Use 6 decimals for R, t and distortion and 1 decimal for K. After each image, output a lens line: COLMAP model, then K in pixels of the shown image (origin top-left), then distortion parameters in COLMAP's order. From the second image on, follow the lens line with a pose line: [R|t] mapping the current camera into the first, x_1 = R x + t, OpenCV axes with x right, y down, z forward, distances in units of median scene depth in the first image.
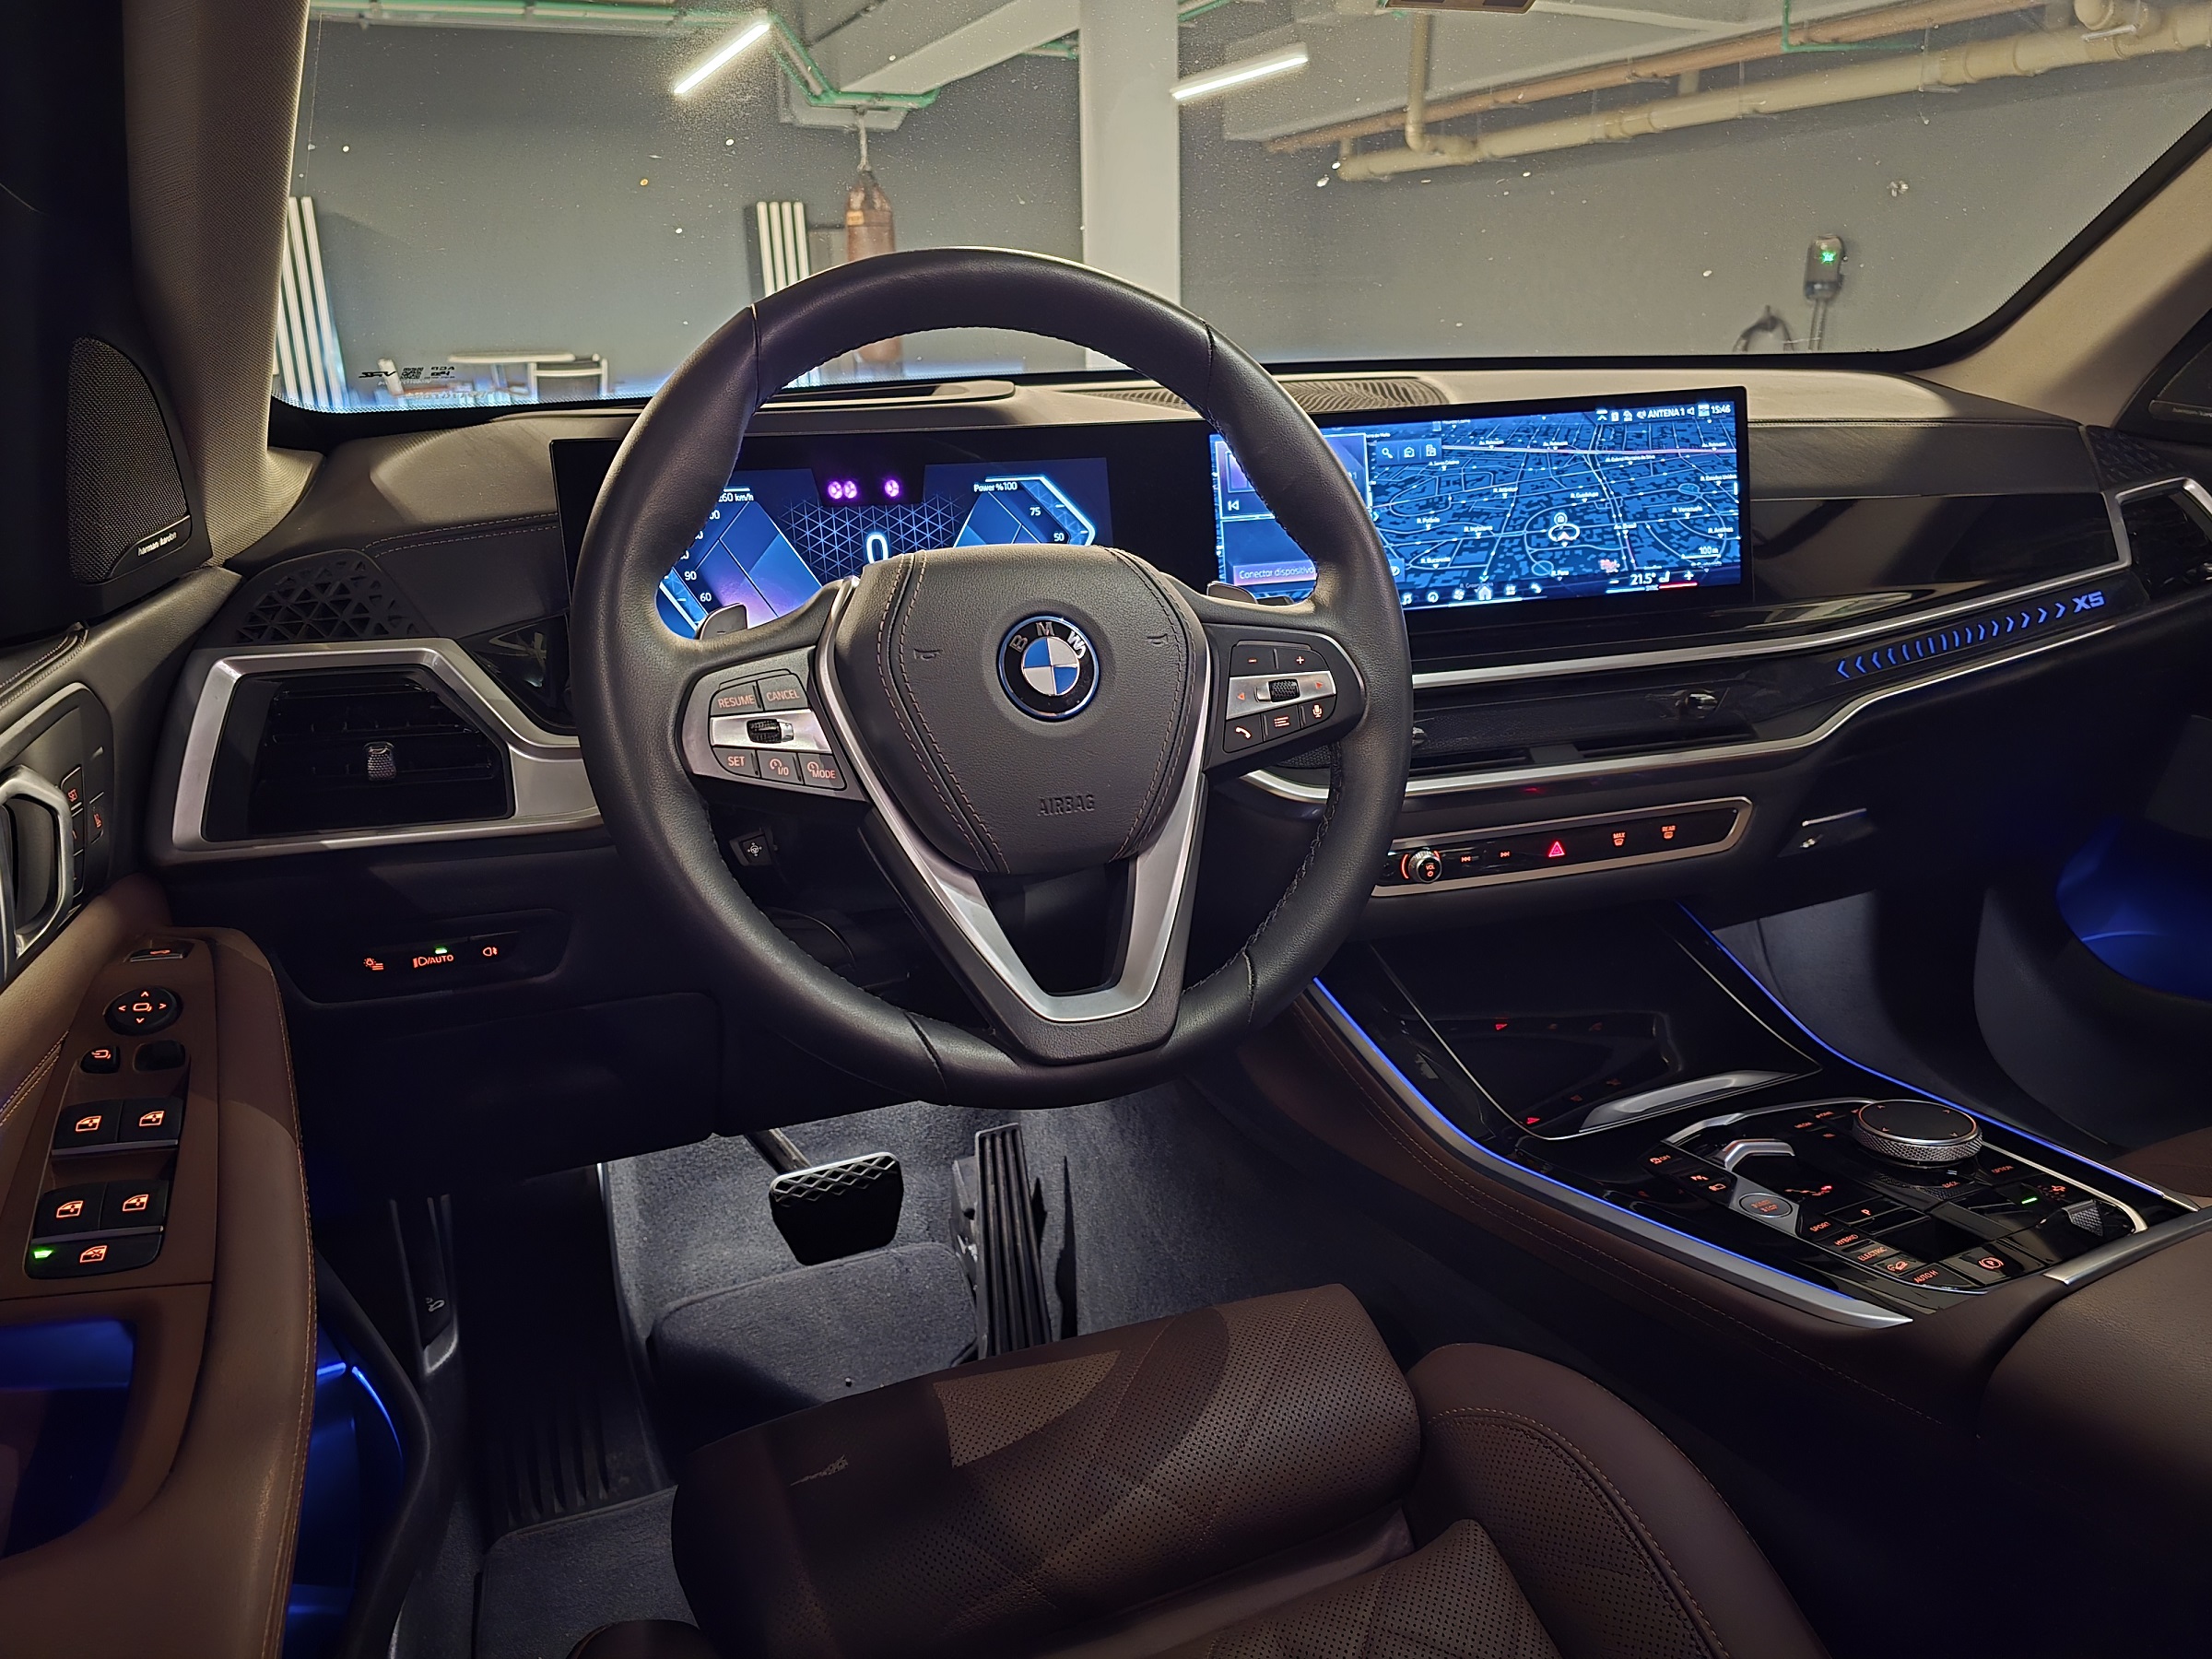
lens RADIAL K [[1499.7, 0, 1106.0], [0, 1499.7, 829.5], [0, 0, 1]] dist [0.056016, -0.060469]
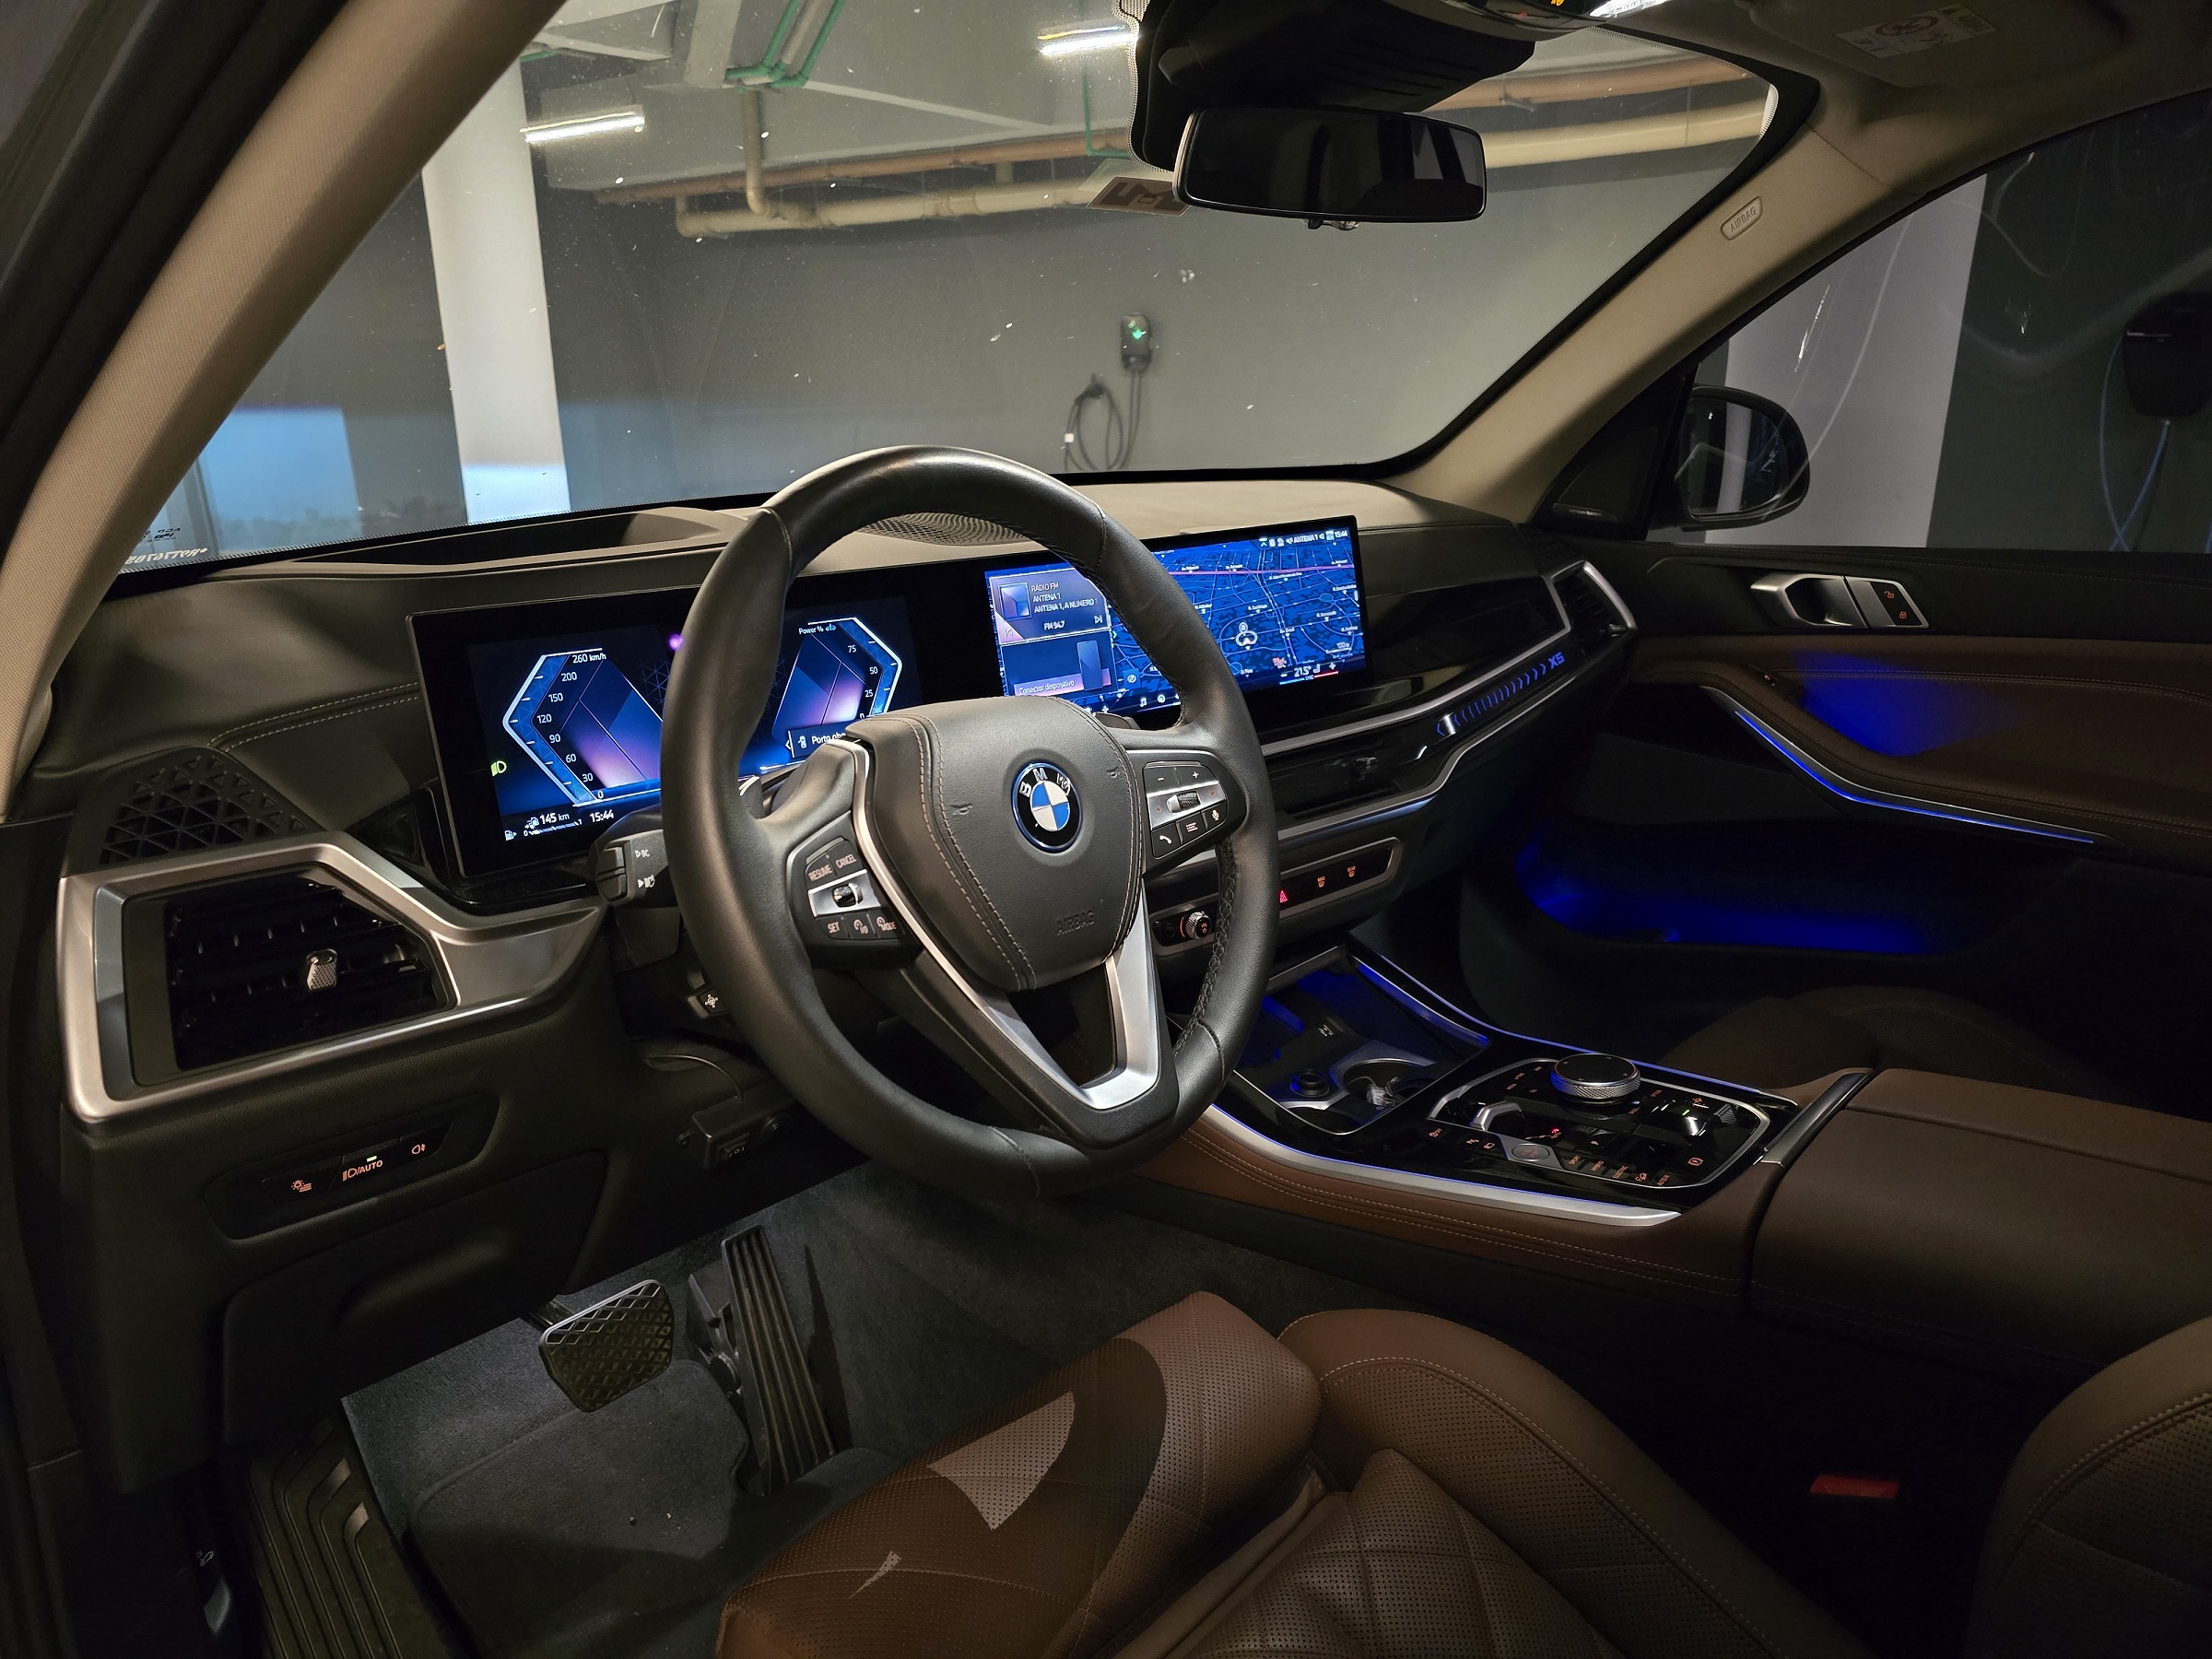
lens RADIAL K [[1468.7, 0, 1104.8], [0, 1468.7, 824.6], [0, 0, 1]] dist [0.133658, -0.255903]
pose [[0.910533, -0.105203, 0.399826, -0.297719], [0.116006, 0.993244, -0.002840, -0.057277], [-0.396827, 0.048968, 0.916586, -0.041902]]
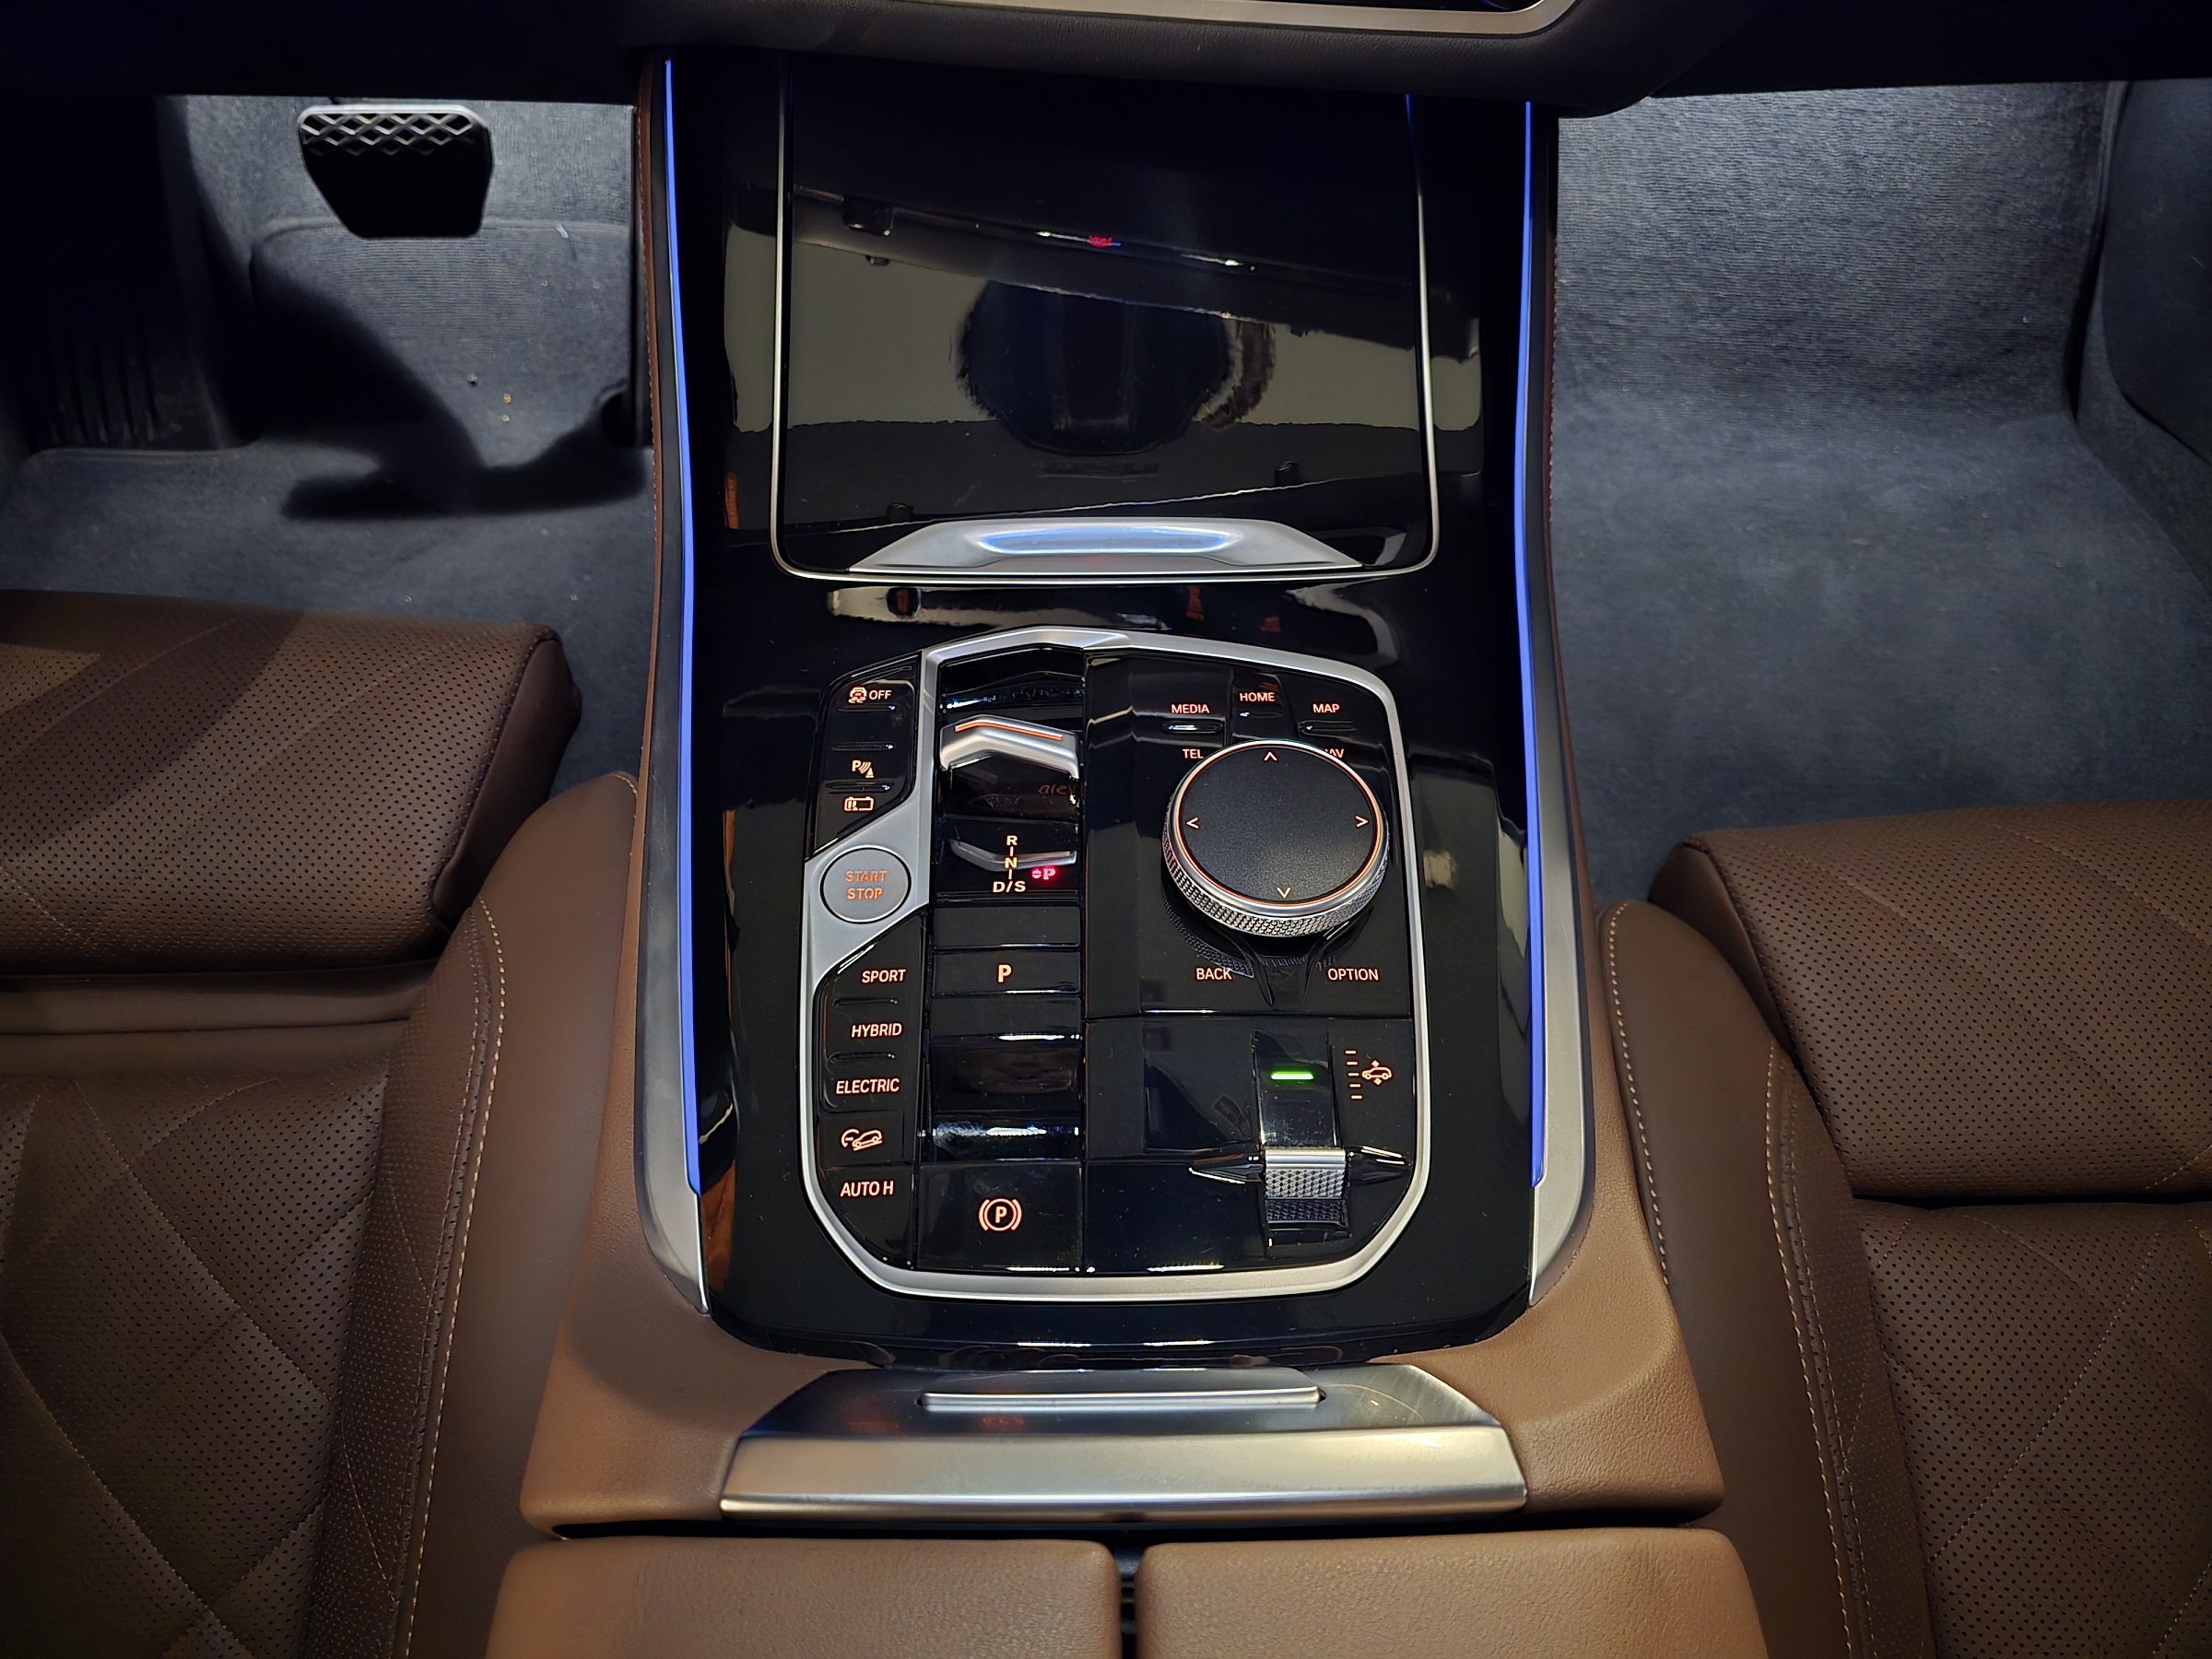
lens RADIAL K [[1499.7, 0, 1106.0], [0, 1499.7, 829.5], [0, 0, 1]] dist [0.056016, -0.060469]
pose [[0.925108, 0.349775, -0.147762, 0.450346], [-0.149466, 0.693183, 0.705094, -0.122921], [0.349050, -0.630202, 0.693548, 0.509562]]
